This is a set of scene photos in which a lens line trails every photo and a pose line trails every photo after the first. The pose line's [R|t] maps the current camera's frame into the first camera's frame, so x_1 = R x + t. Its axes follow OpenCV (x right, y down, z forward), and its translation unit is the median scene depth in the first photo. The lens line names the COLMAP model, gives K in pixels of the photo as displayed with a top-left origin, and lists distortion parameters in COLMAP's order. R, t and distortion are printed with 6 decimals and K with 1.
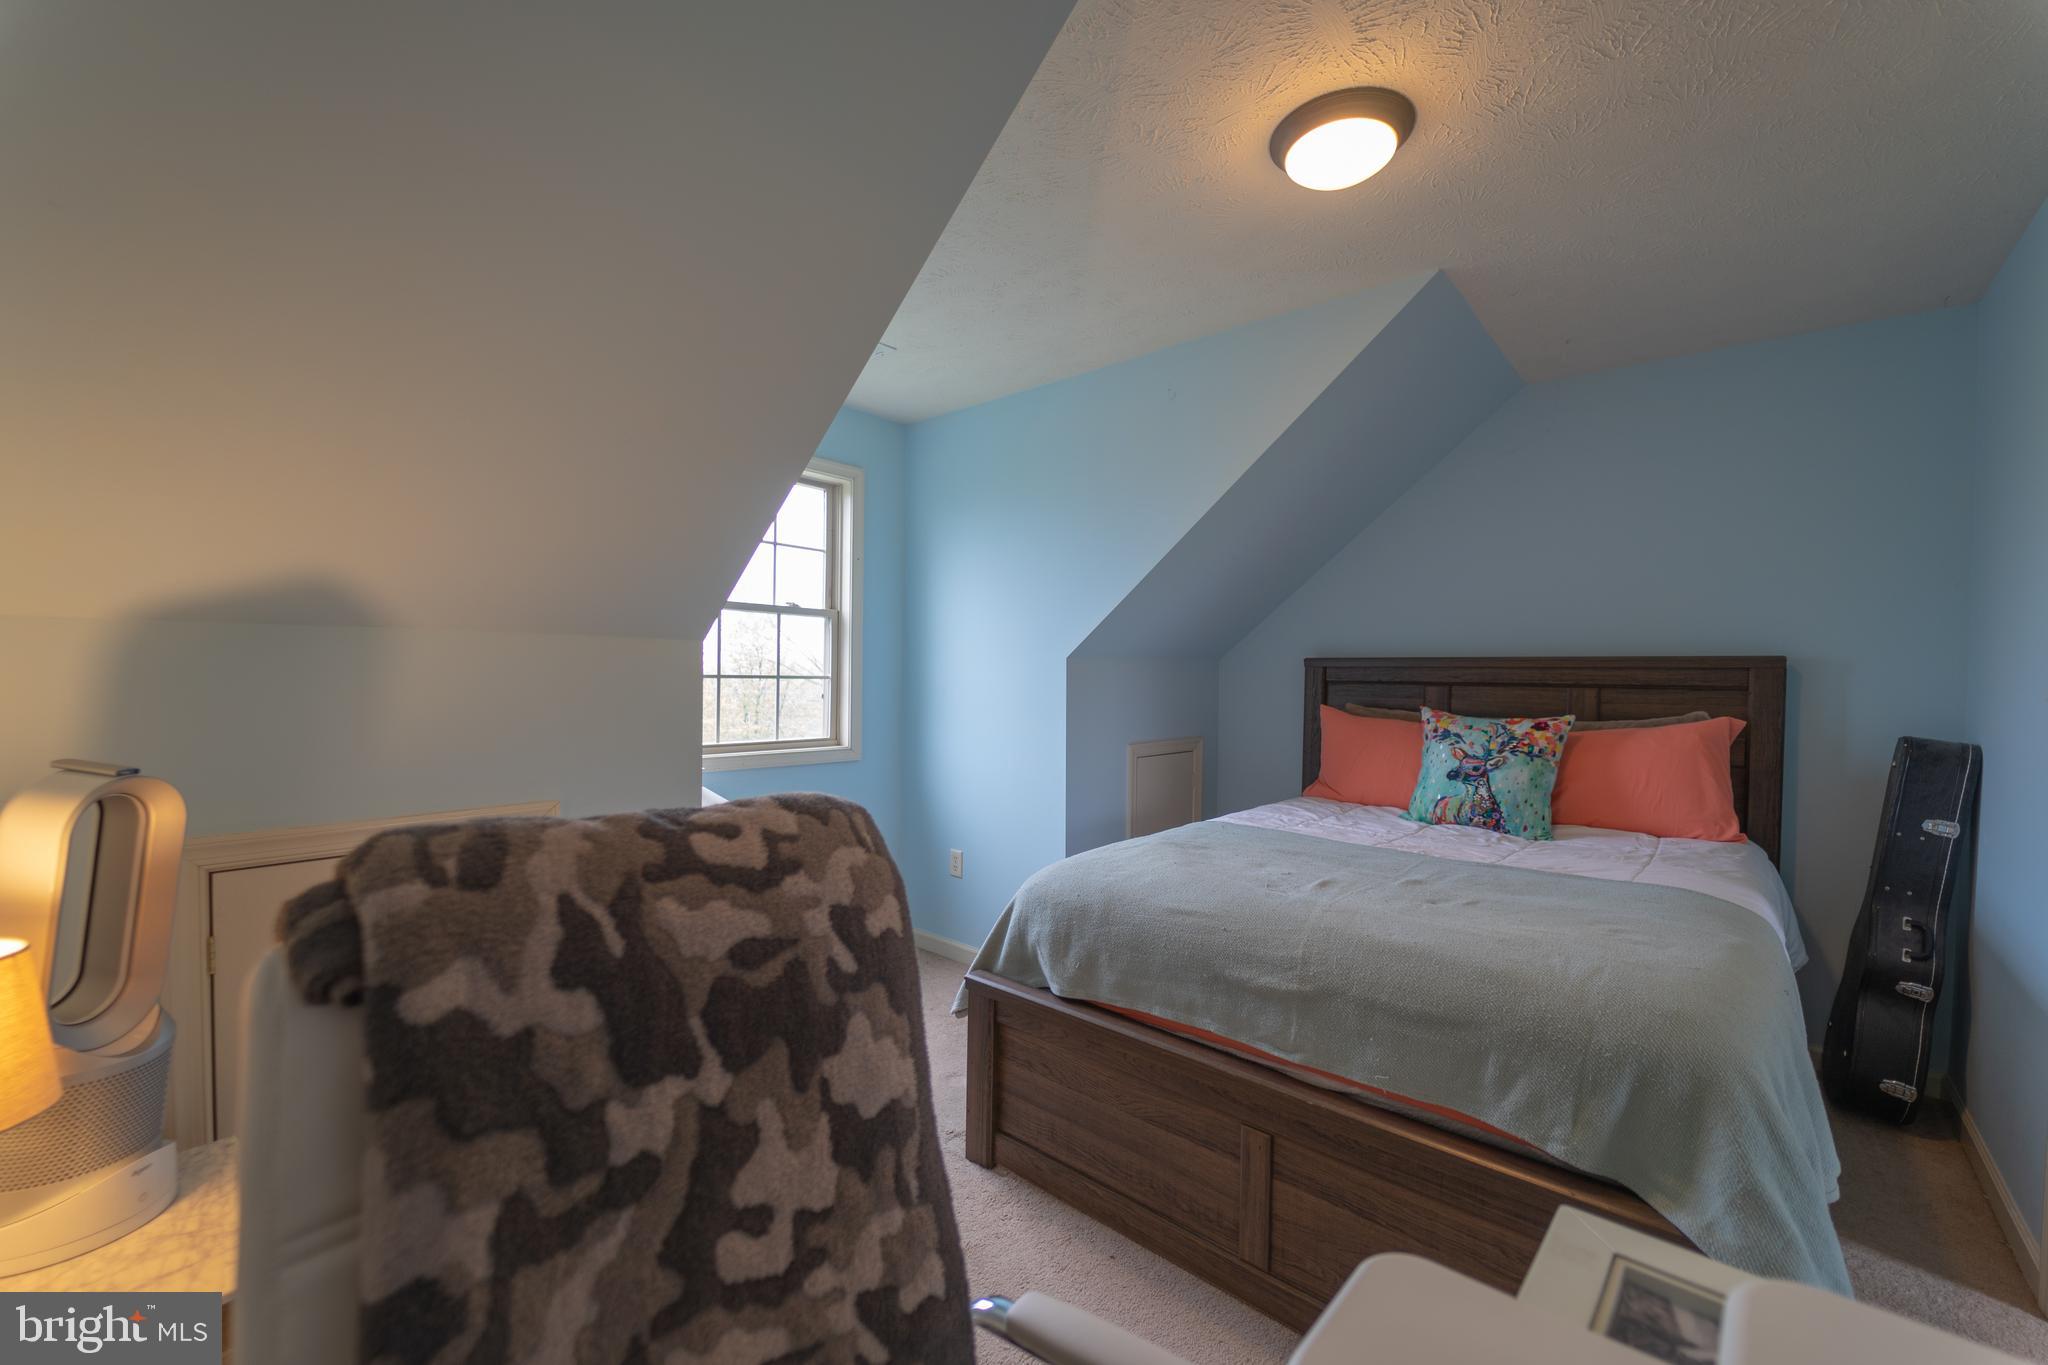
lens RADIAL K [[811.3, 0, 1029.7], [0, 811.3, 688.7], [0, 0, 1]] dist [0.019214, -0.014826]
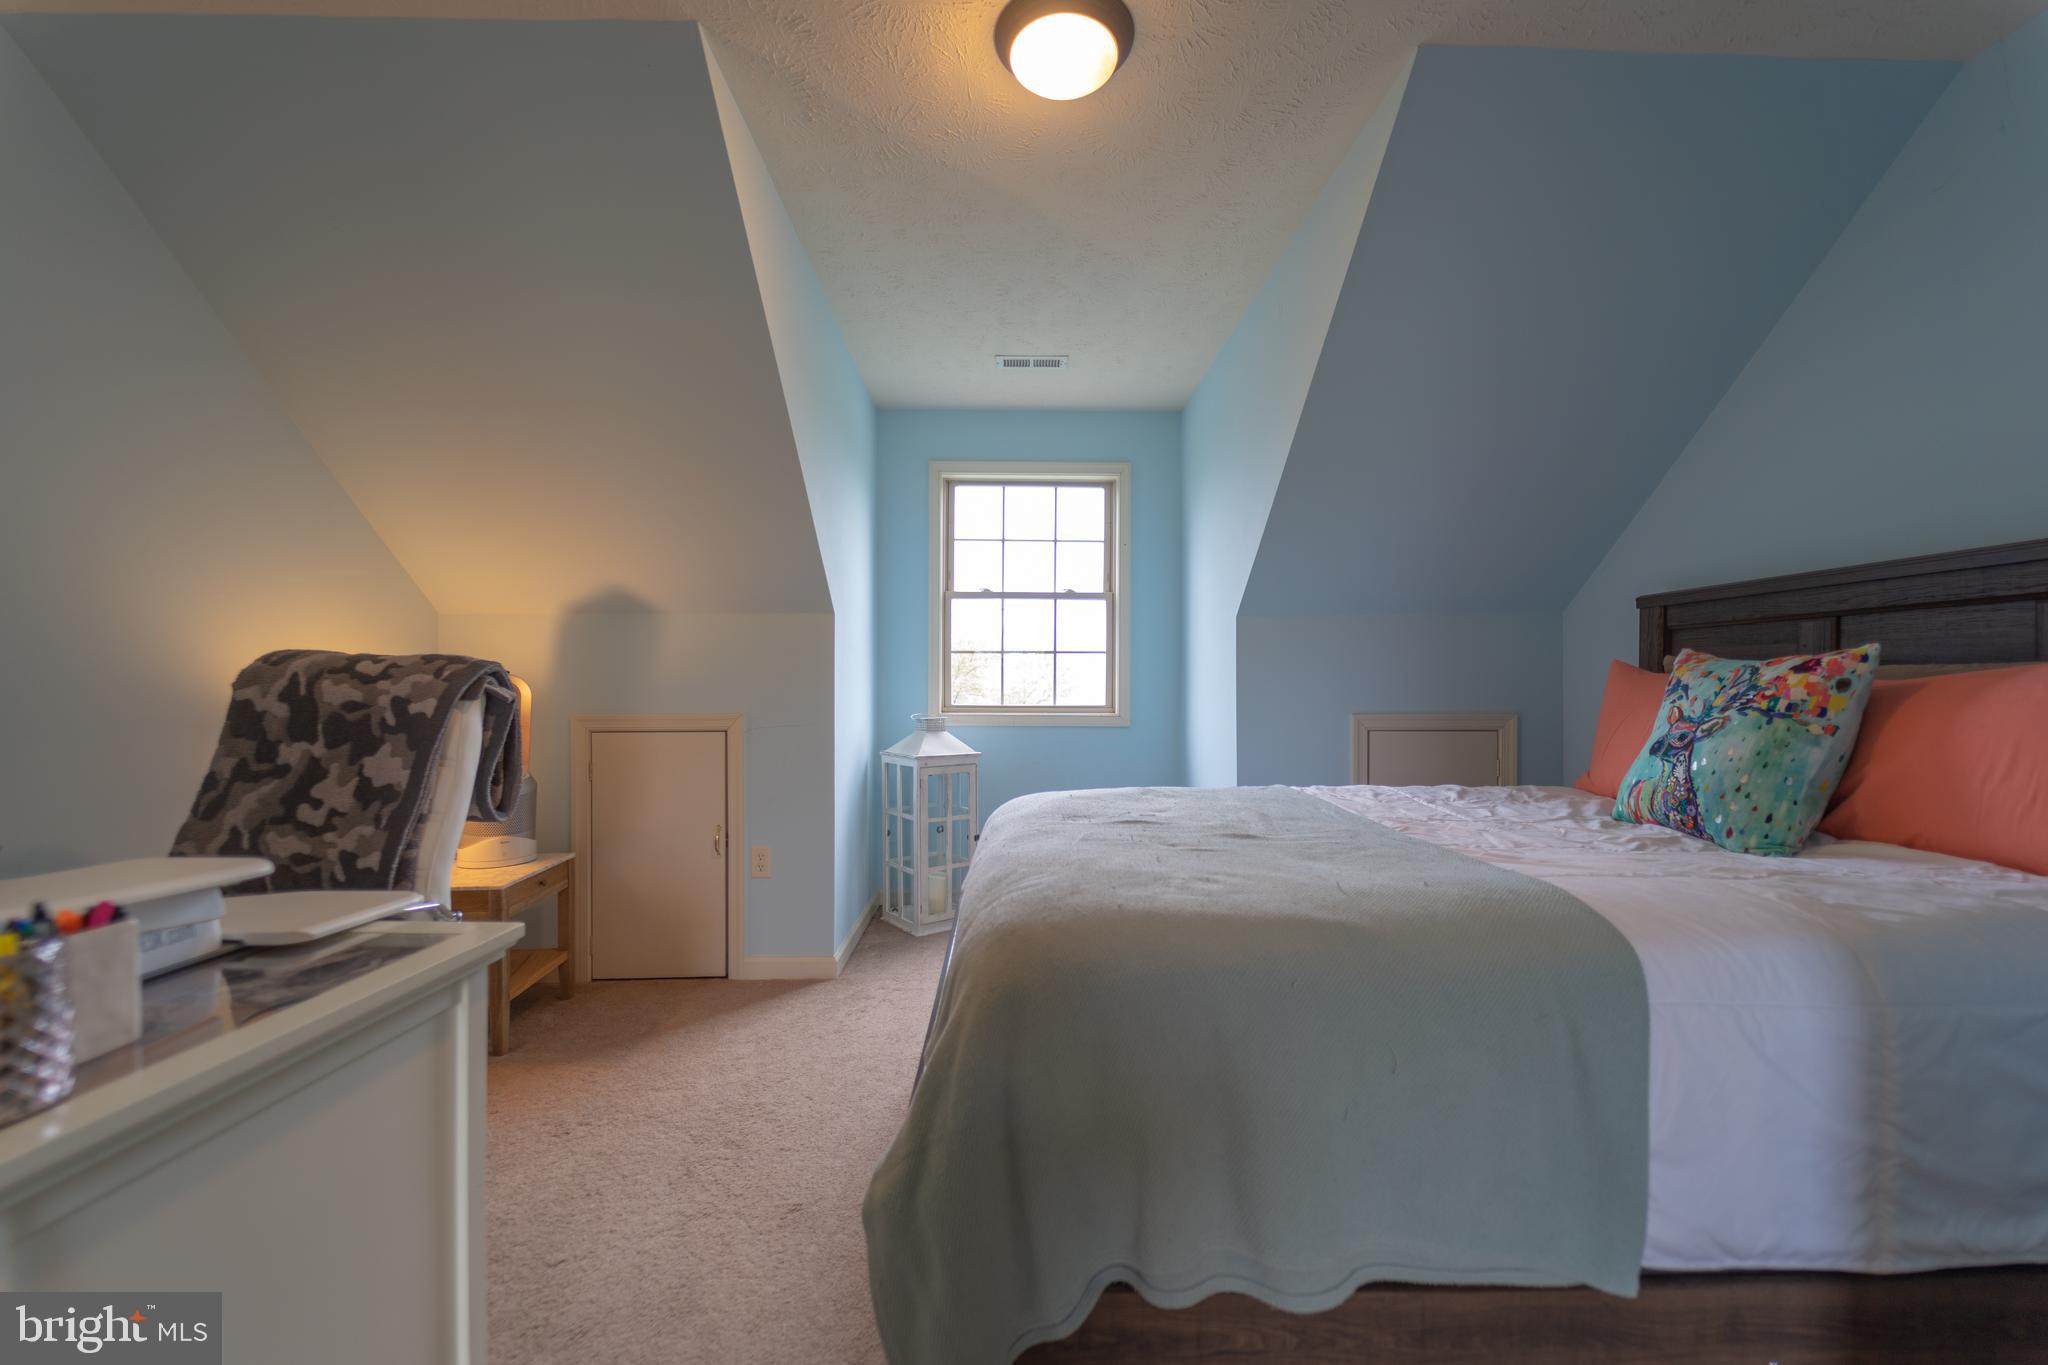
lens RADIAL K [[811.3, 0, 1029.7], [0, 811.3, 688.7], [0, 0, 1]] dist [0.019214, -0.014826]
pose [[0.678039, -0.009508, -0.734964, 0.685448], [-0.003671, 0.999860, -0.016322, 0.074782], [0.735016, 0.013766, 0.677909, 0.206124]]
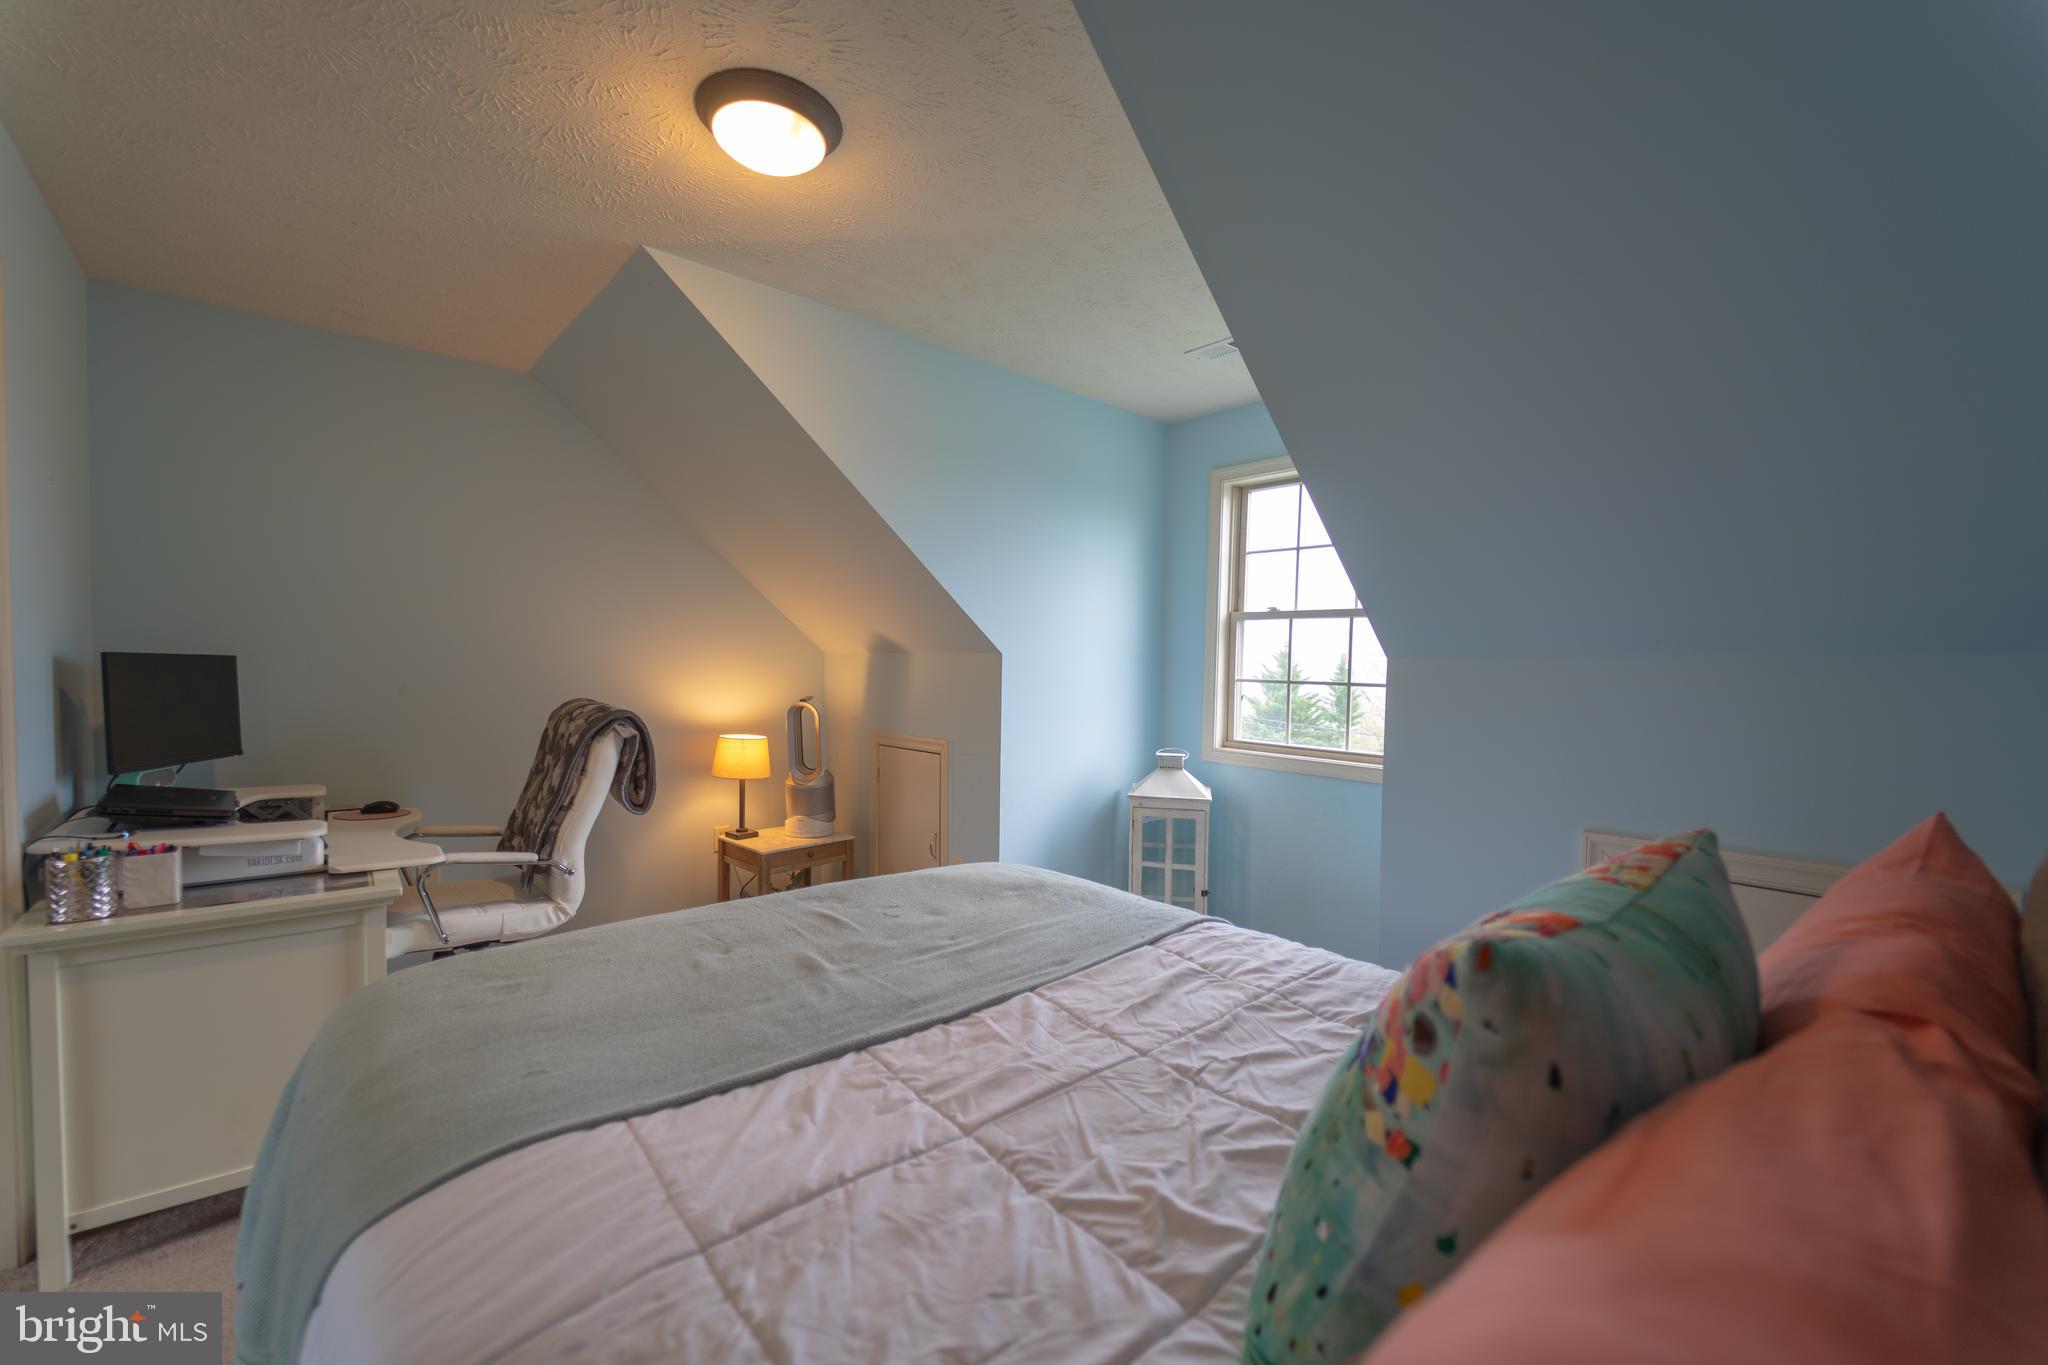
lens RADIAL K [[811.3, 0, 1029.7], [0, 811.3, 688.7], [0, 0, 1]] dist [0.019214, -0.014826]
pose [[-0.114275, 0.018737, -0.993272, 0.854526], [-0.033458, 0.999182, 0.022698, -0.022391], [0.992886, 0.035827, -0.113555, 0.931736]]
